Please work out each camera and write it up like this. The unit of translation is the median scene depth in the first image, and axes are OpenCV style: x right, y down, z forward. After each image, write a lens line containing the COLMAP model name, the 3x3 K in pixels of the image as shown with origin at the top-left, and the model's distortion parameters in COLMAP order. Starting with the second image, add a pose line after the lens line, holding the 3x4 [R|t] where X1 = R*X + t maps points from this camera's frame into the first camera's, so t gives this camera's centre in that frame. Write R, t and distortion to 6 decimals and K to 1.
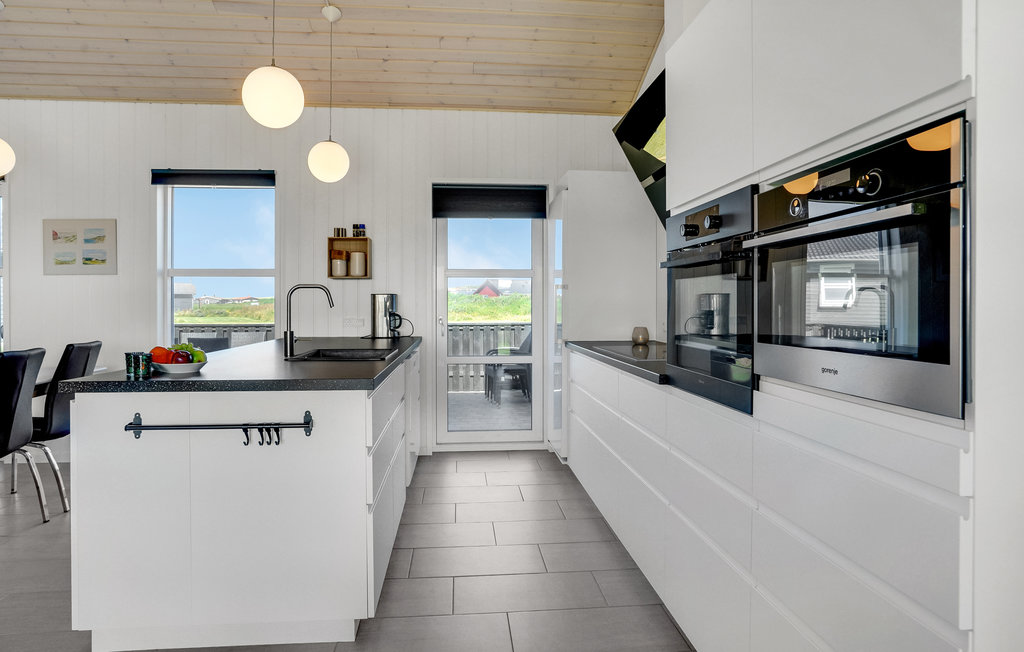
lens RADIAL K [[572.1, 0, 513.4], [0, 572.1, 305.7], [0, 0, 1]] dist [-0.064417, 0.039070]
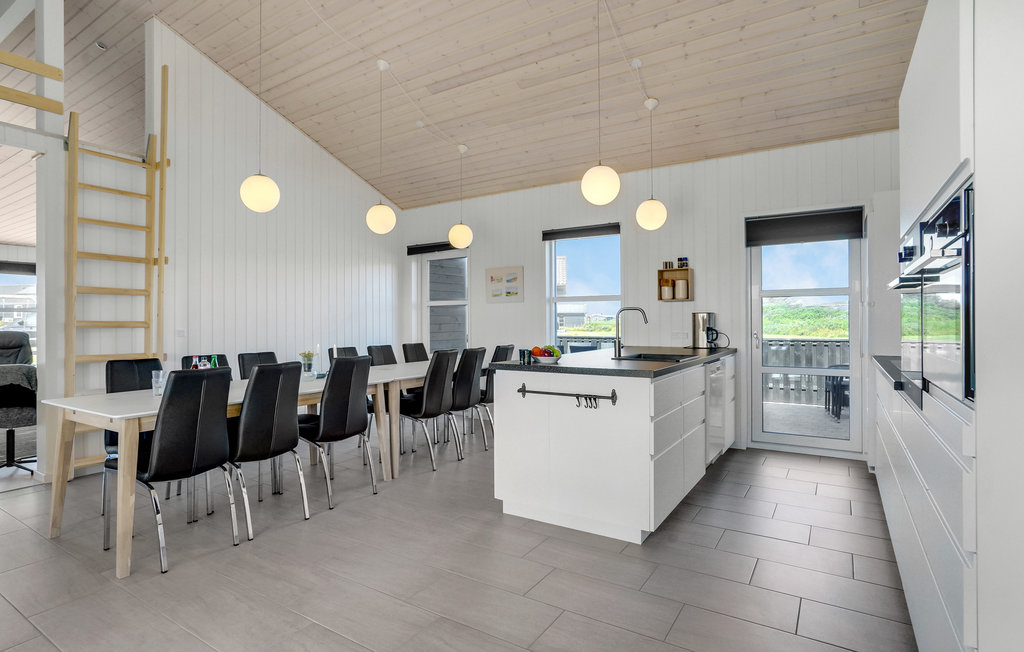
lens RADIAL K [[513.1, 0, 505.3], [0, 513.1, 317.5], [0, 0, 1]] dist [-0.021607, -0.000028]
pose [[0.783411, -0.007939, -0.621454, 0.126713], [0.002103, 0.999947, -0.010123, 0.000210], [0.621501, 0.006624, 0.783385, -0.133732]]
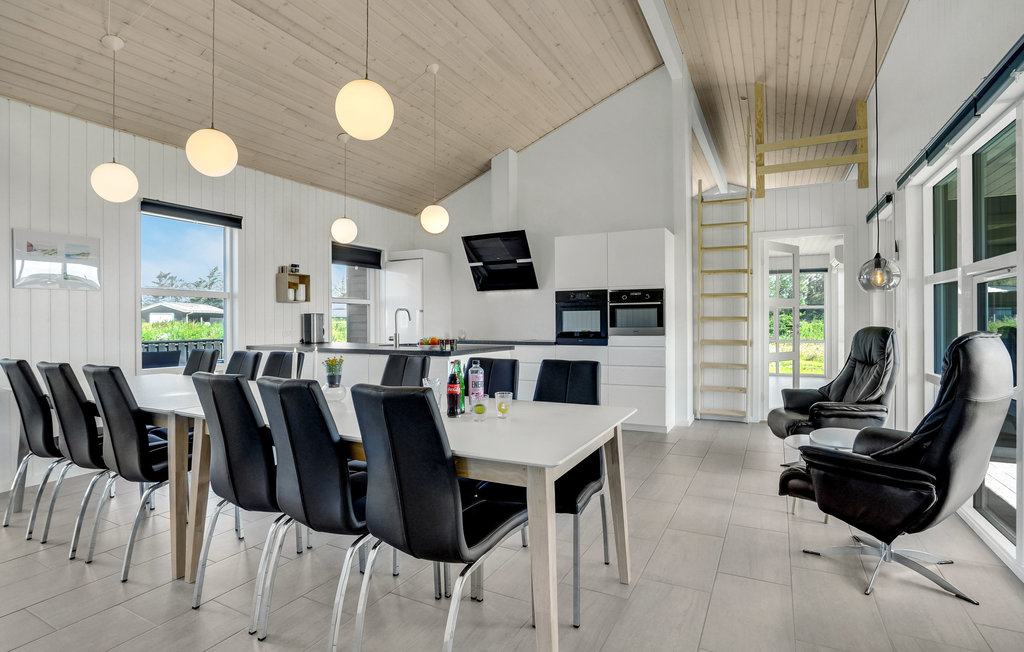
lens RADIAL K [[513.1, 0, 505.3], [0, 513.1, 317.5], [0, 0, 1]] dist [-0.021607, -0.000028]
pose [[0.549248, 0.004218, 0.835649, -1.073399], [0.009657, 0.999888, -0.011394, 0.010675], [-0.835604, 0.014328, 0.549146, -0.142287]]
